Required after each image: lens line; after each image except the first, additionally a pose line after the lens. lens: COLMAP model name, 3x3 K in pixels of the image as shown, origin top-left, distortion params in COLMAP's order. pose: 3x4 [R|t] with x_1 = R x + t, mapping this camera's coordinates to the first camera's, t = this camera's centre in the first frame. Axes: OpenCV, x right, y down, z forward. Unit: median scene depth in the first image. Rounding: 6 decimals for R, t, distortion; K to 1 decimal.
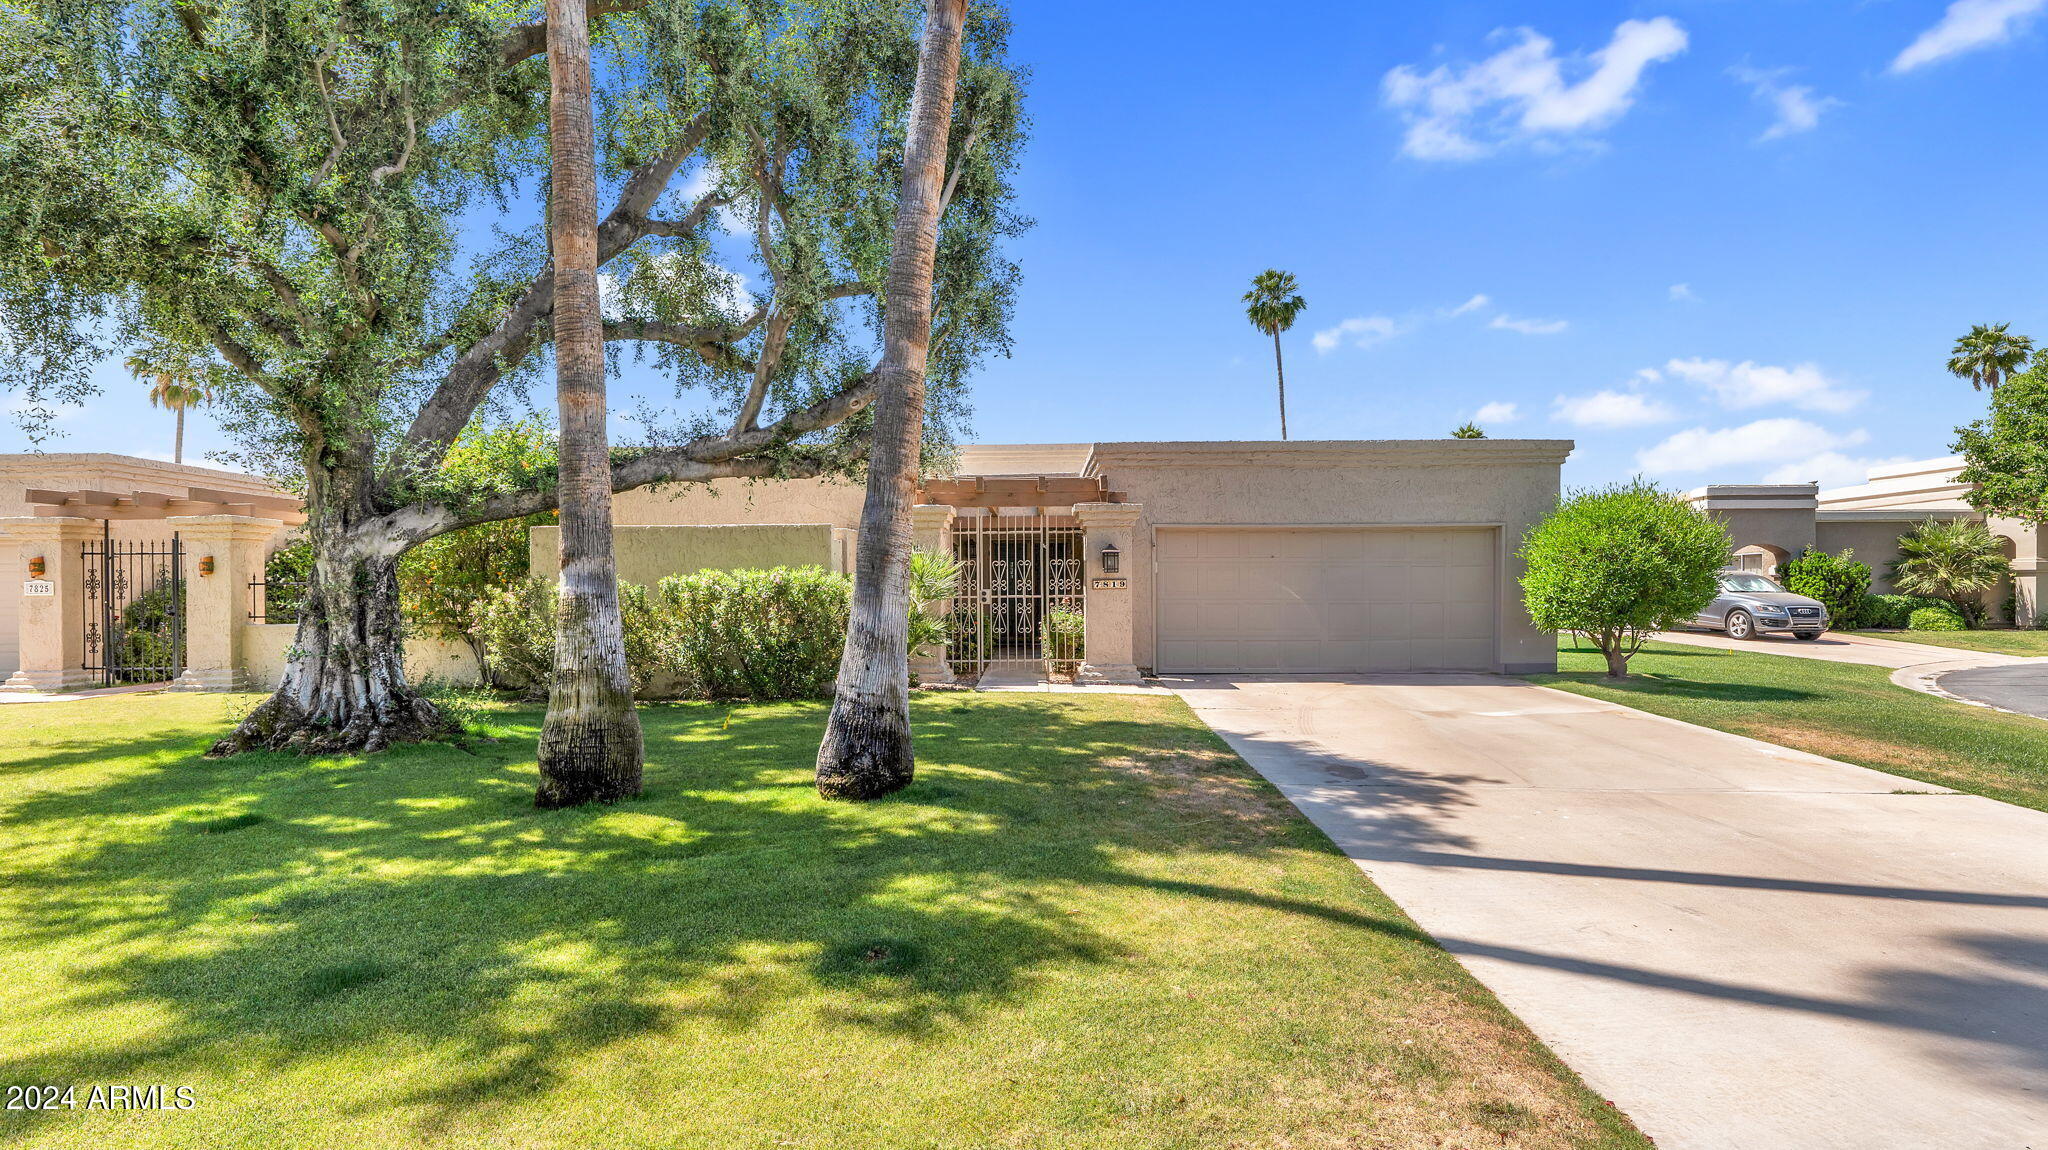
lens RADIAL K [[836.6, 0, 1028.8], [0, 836.6, 573.6], [0, 0, 1]] dist [0.001519, -0.000890]
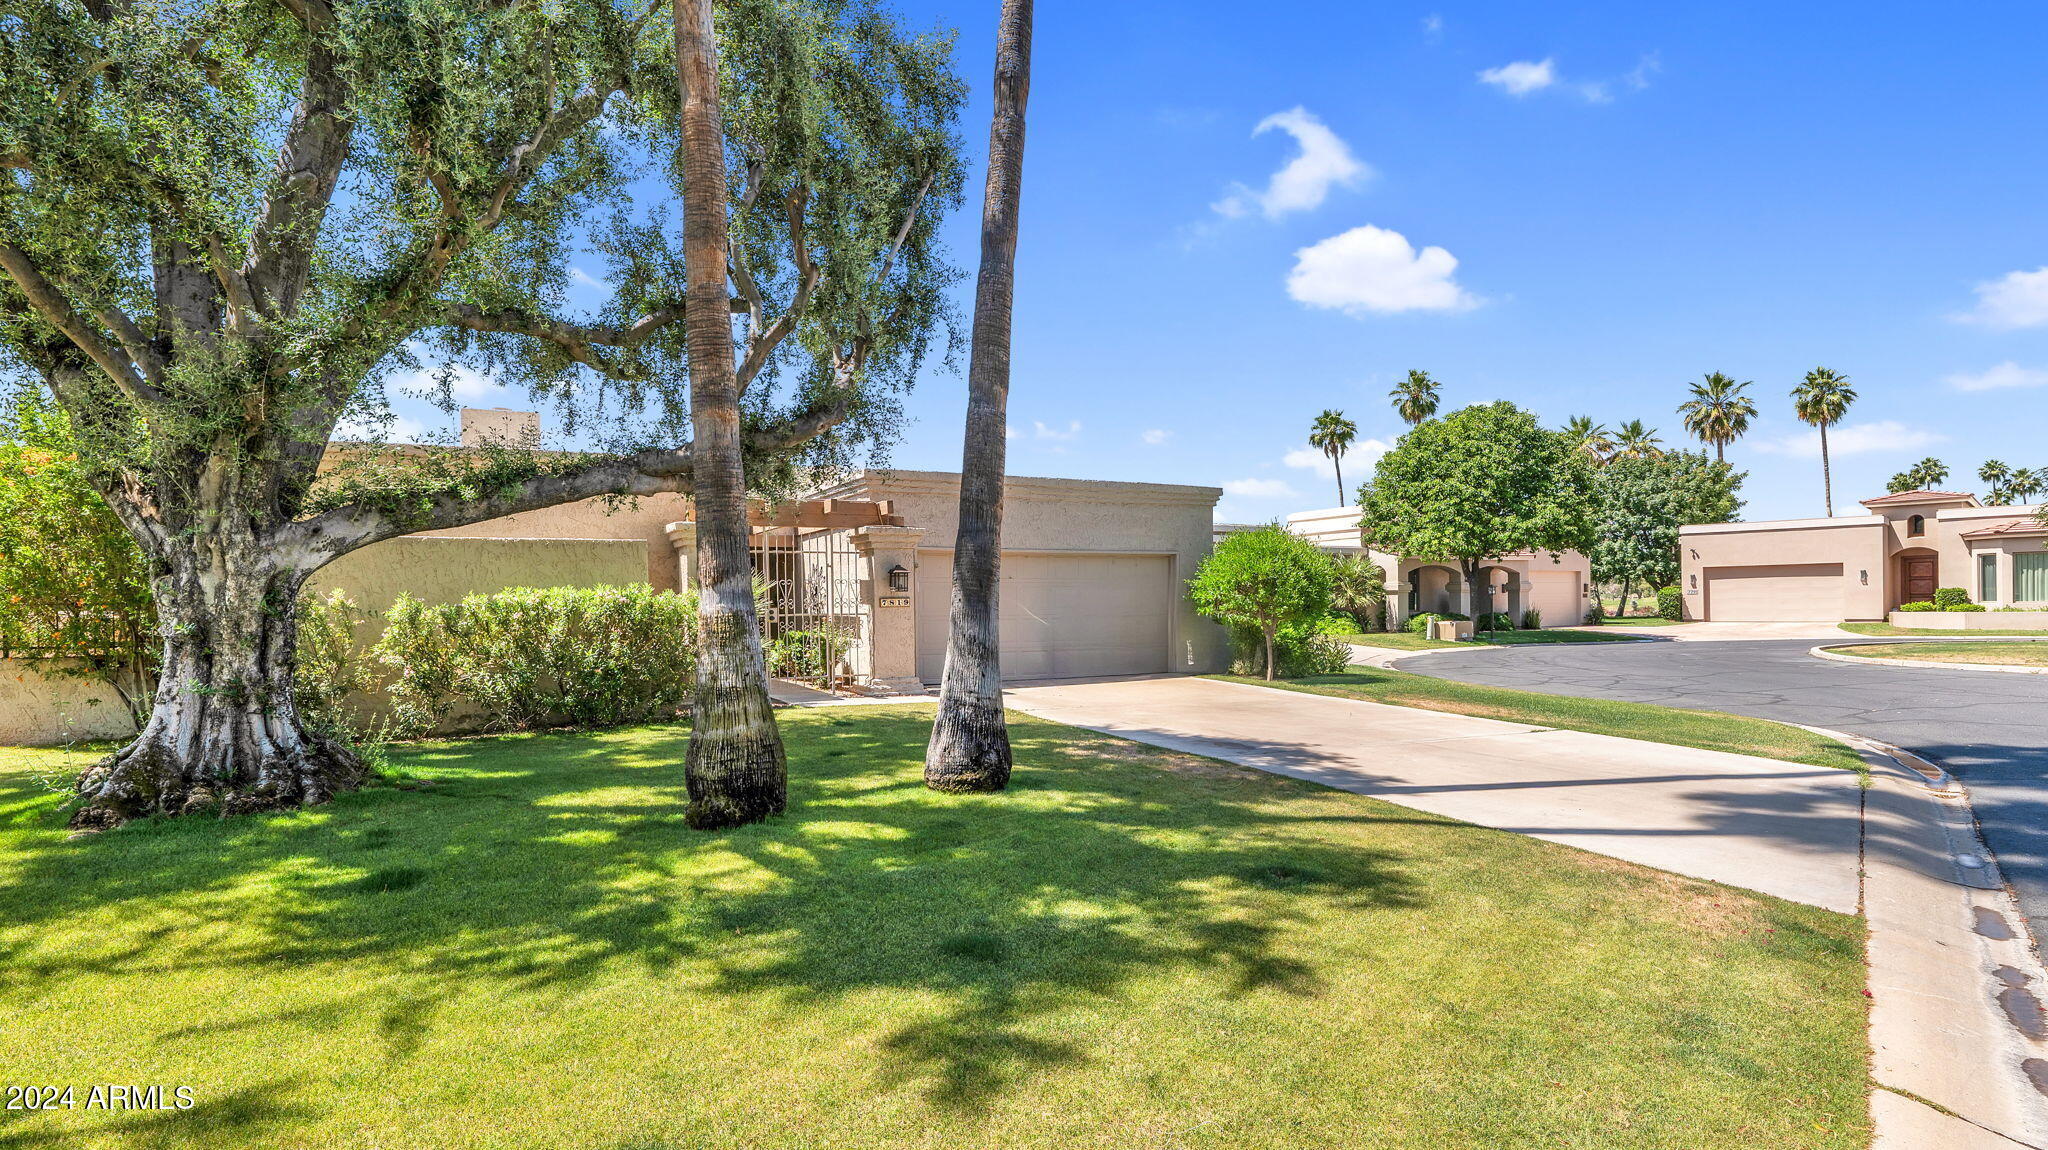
lens RADIAL K [[836.6, 0, 933.2], [0, 836.6, 591.1], [0, 0, 1]] dist [0.001519, -0.000890]
pose [[0.921320, 0.001193, 0.388804, -0.522403], [-0.000268, 0.999997, -0.002433, 0.001959], [-0.388806, 0.002137, 0.921317, -0.008462]]
